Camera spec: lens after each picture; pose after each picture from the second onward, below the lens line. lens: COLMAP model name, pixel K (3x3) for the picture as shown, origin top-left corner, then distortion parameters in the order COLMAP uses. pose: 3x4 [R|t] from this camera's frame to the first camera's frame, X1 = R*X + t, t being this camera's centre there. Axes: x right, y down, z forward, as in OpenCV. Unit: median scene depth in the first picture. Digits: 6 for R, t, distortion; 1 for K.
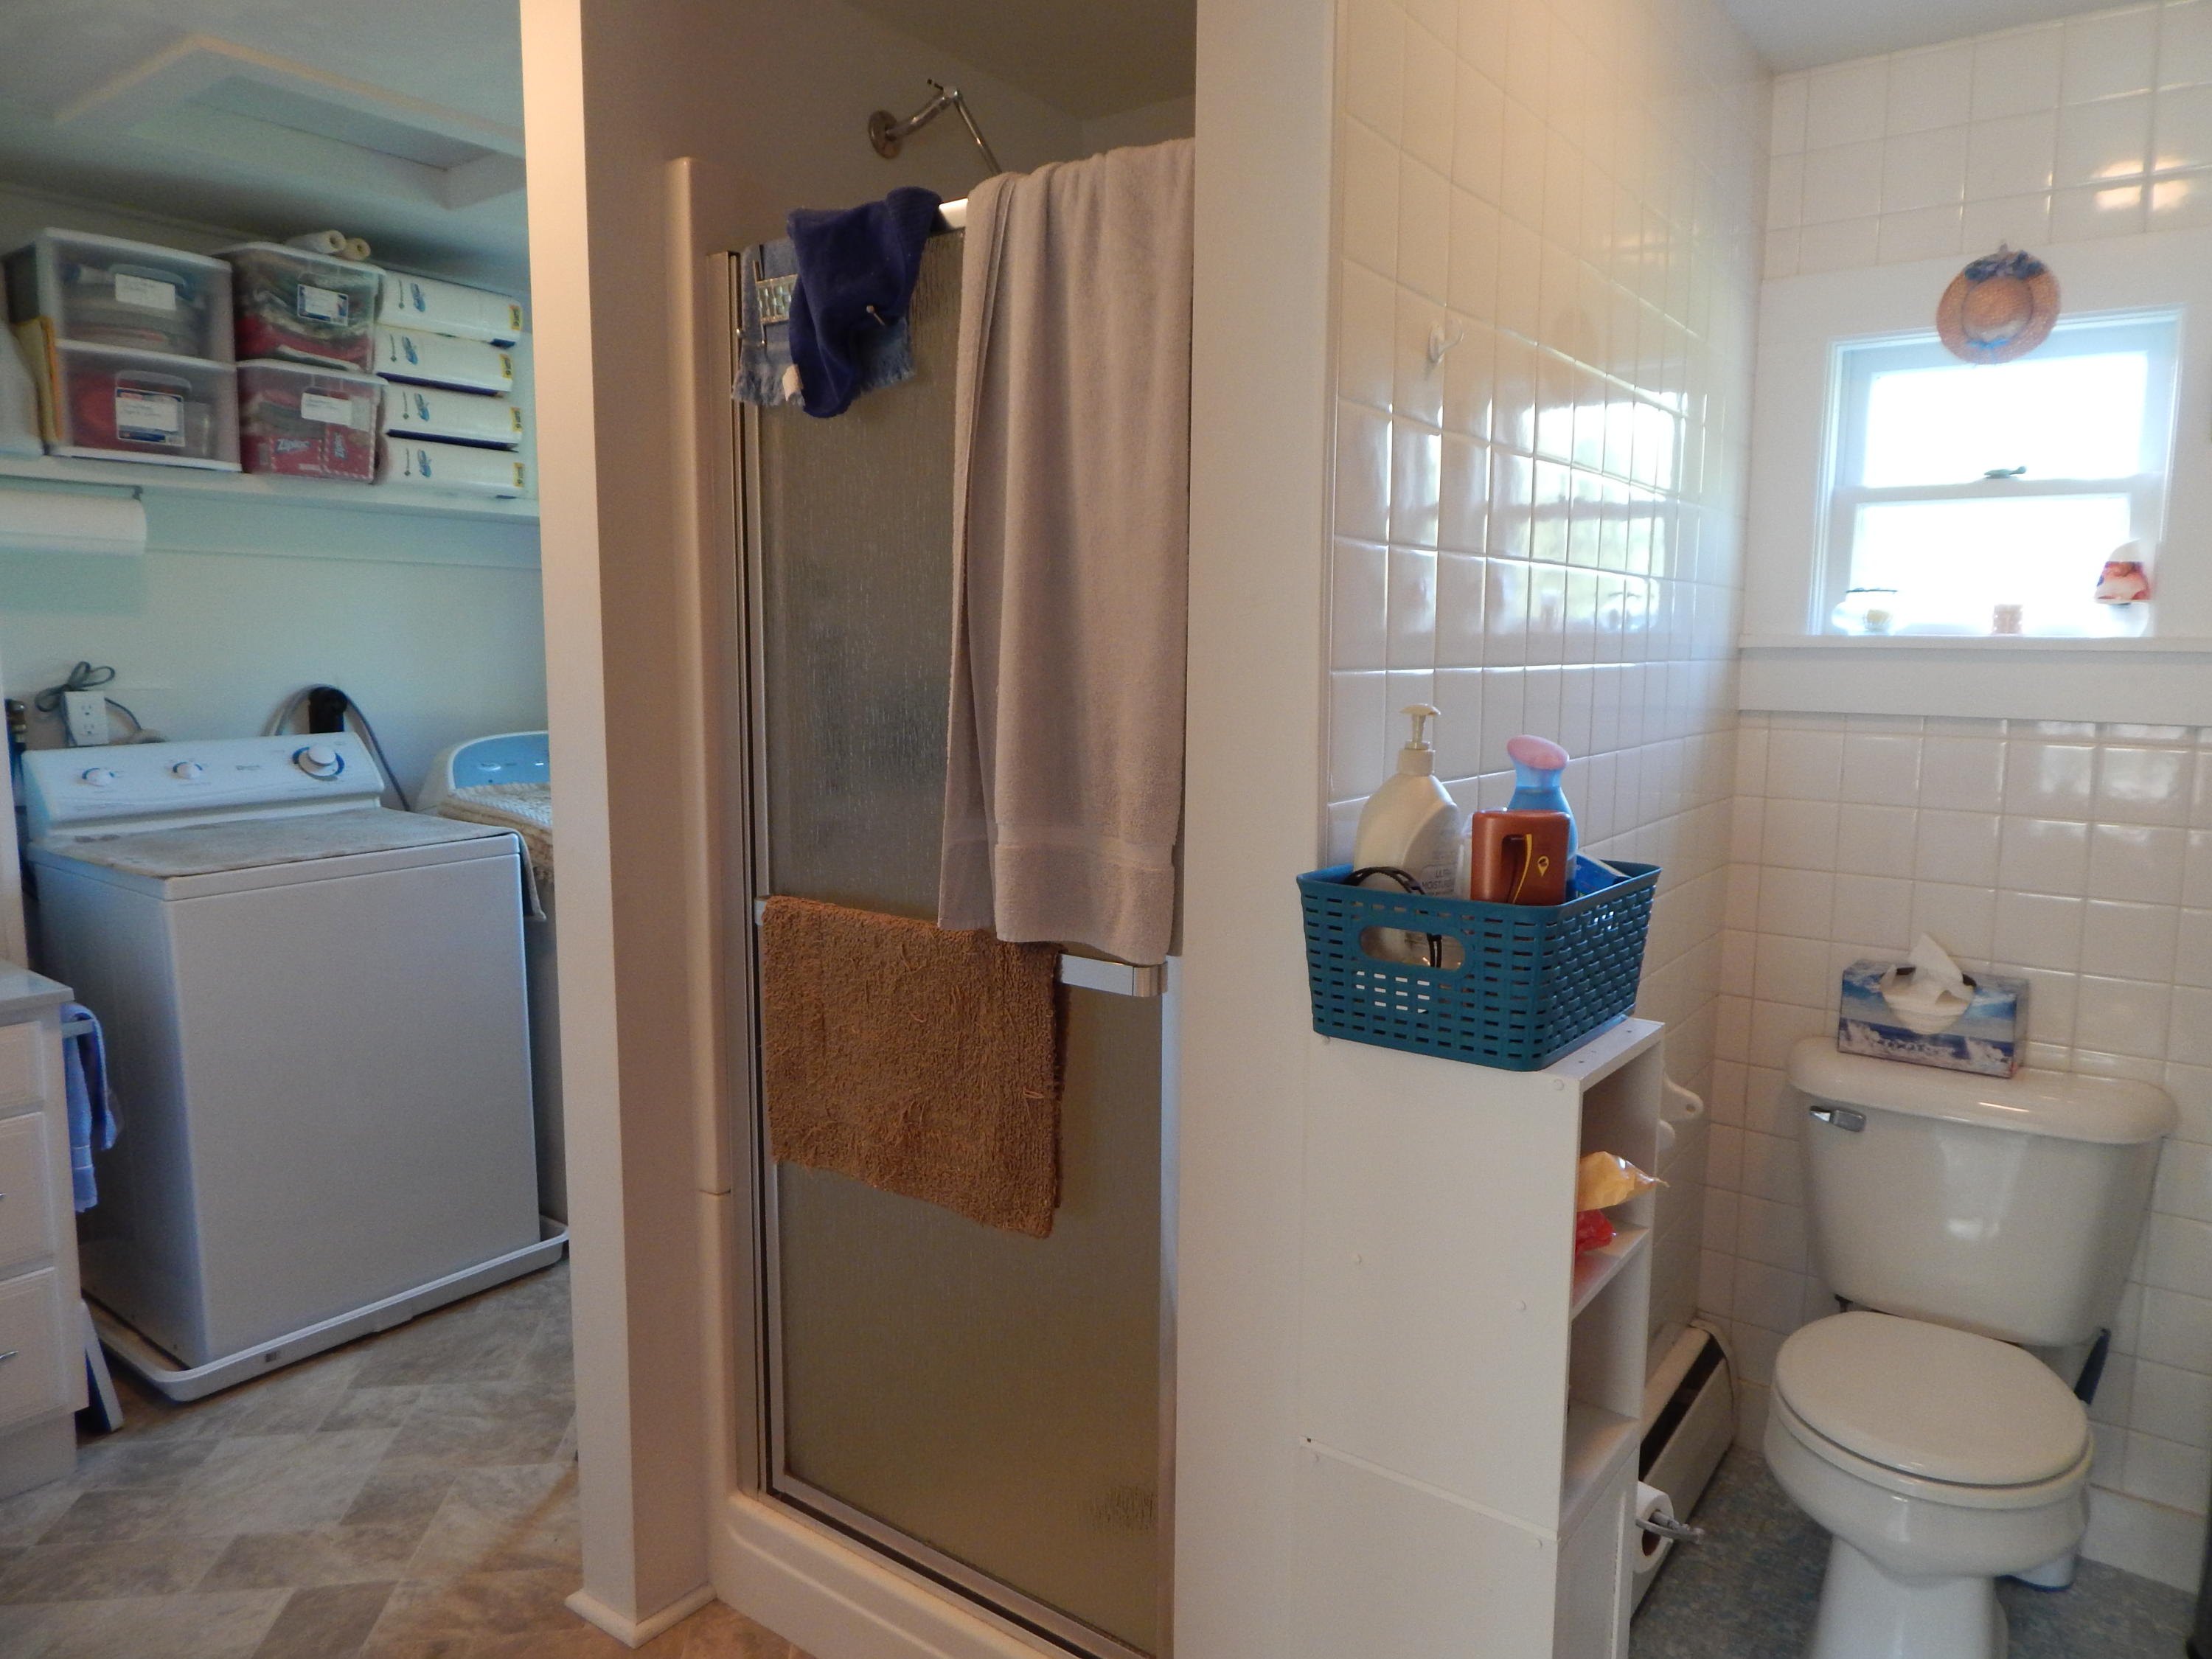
lens RADIAL K [[1448.3, 0, 1096.8], [0, 1448.3, 816.0], [0, 0, 1]] dist [0.011128, -0.006959]
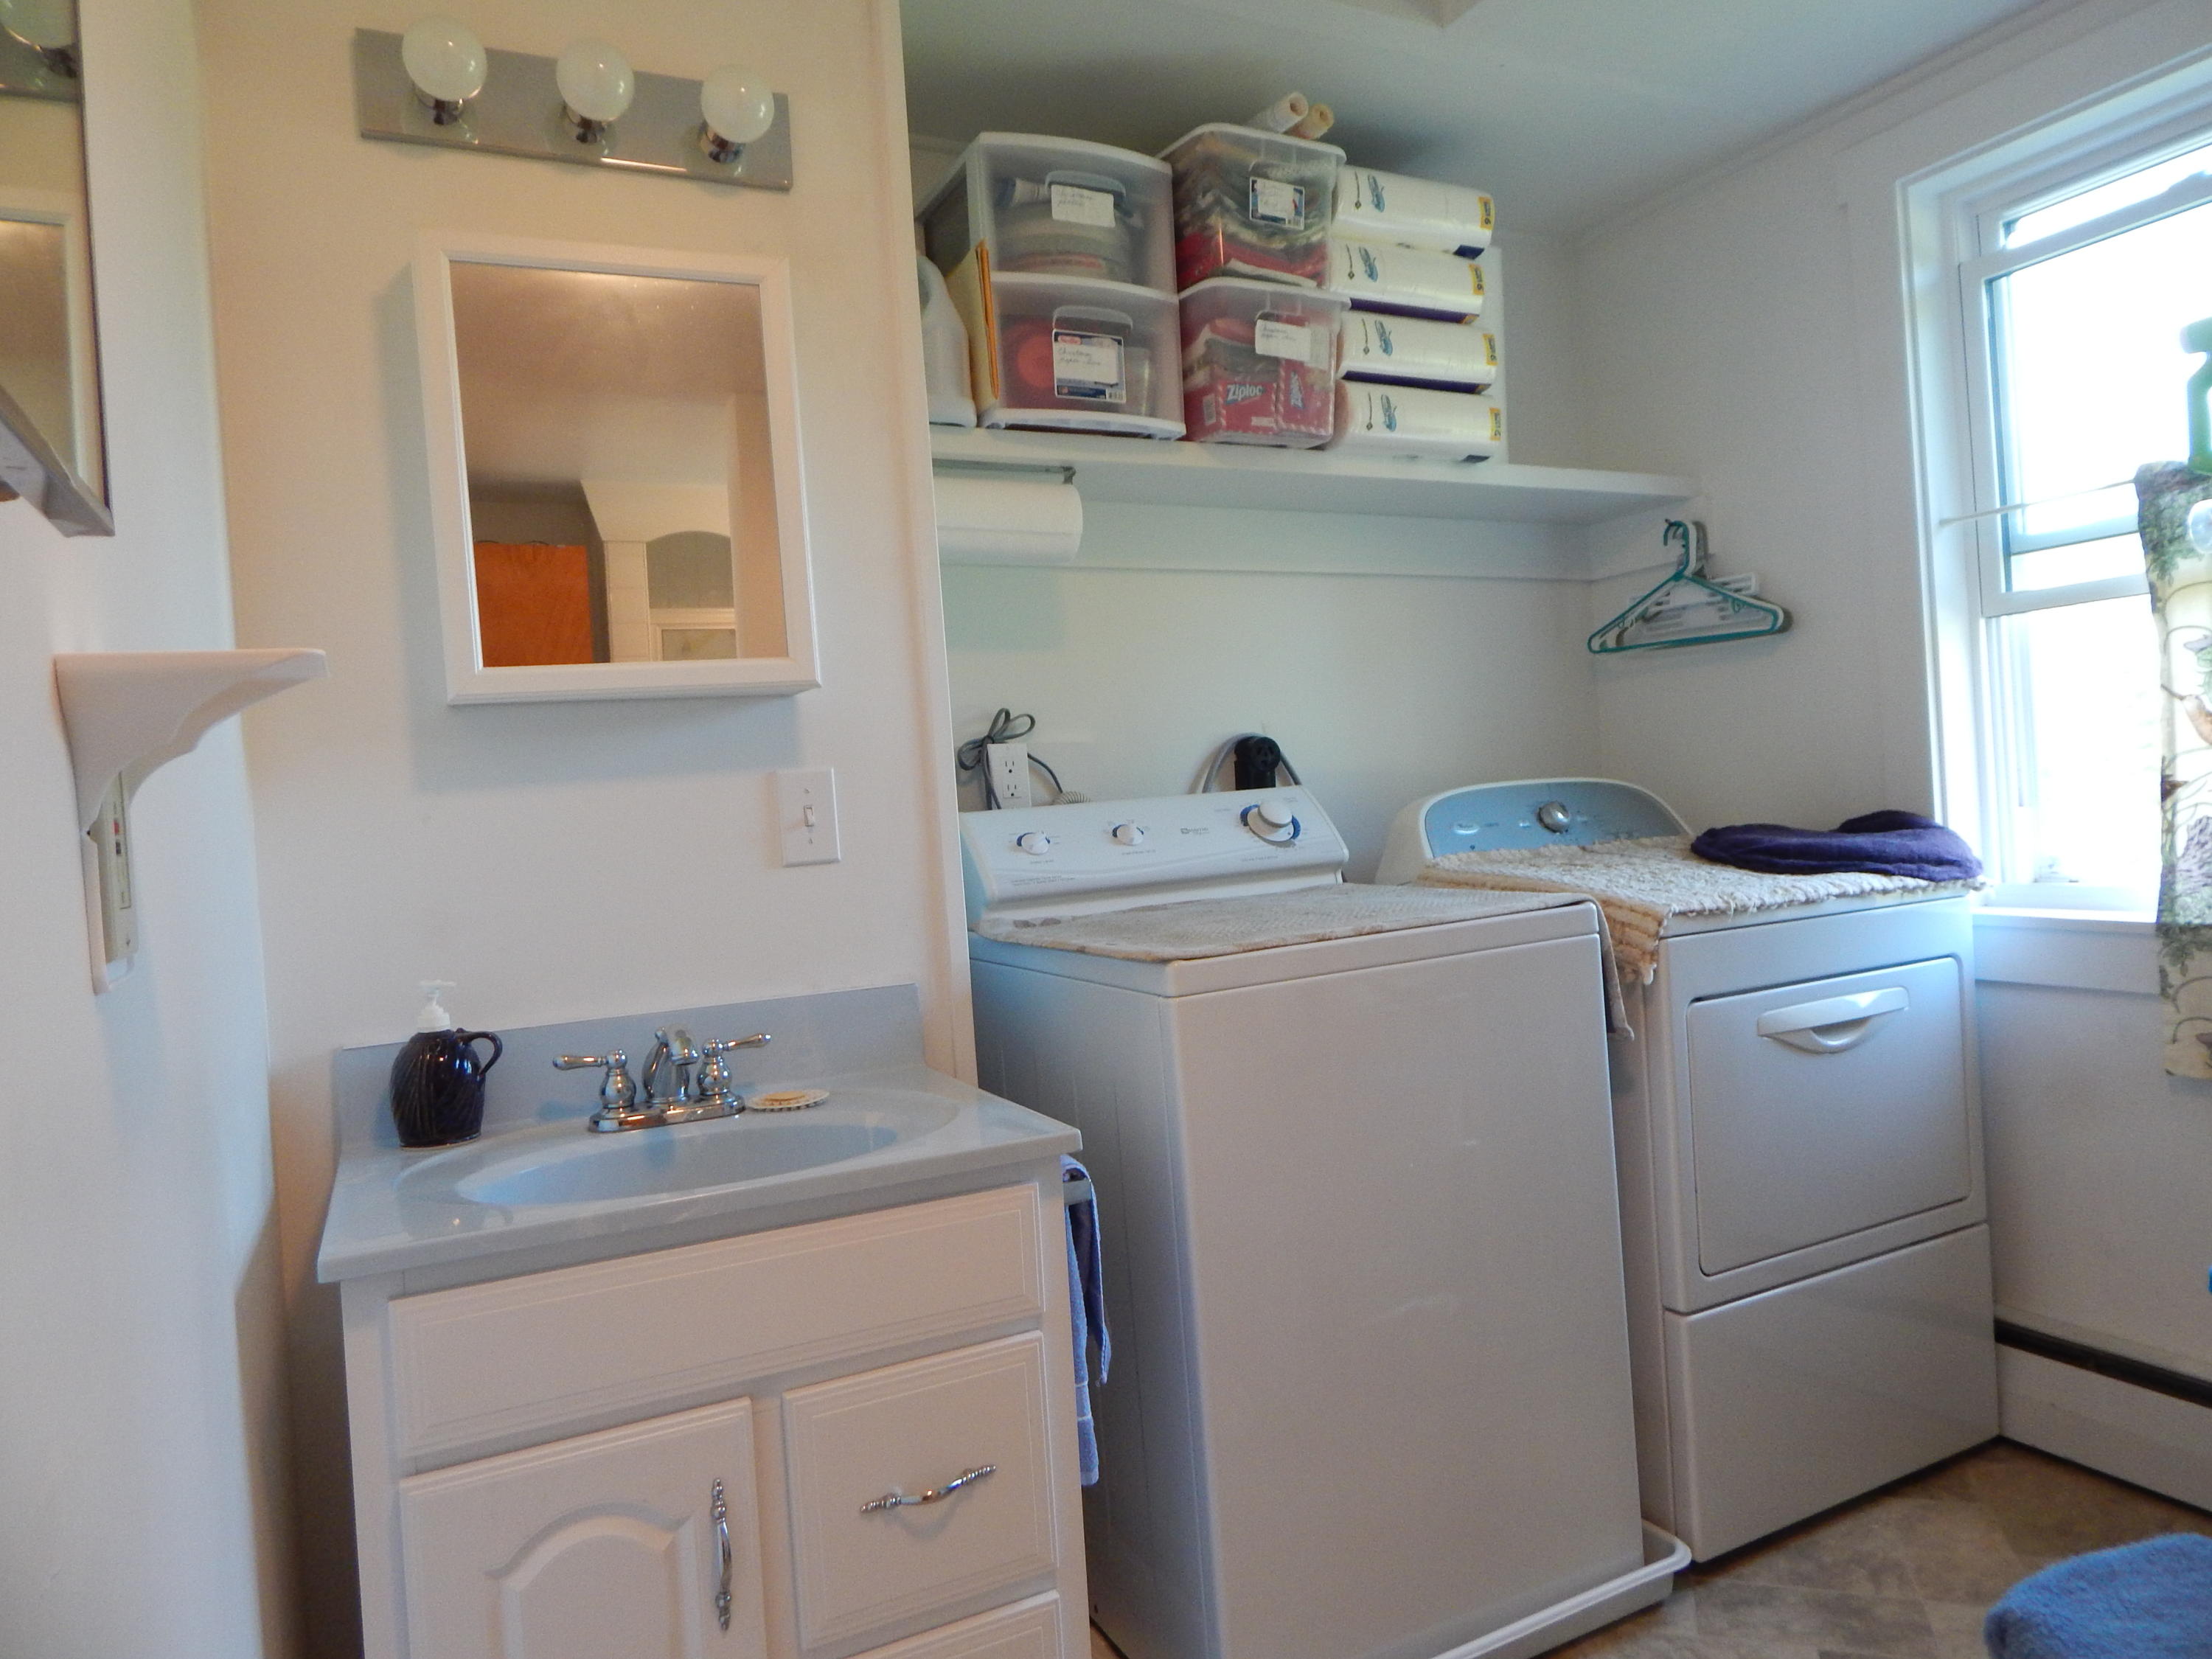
lens RADIAL K [[1448.3, 0, 1110.9], [0, 1448.3, 836.5], [0, 0, 1]] dist [0.011128, -0.006959]
pose [[0.898377, -0.055512, -0.435703, -0.306118], [0.017401, 0.995701, -0.090981, 0.037024], [0.438880, 0.074153, 0.895480, 0.325750]]
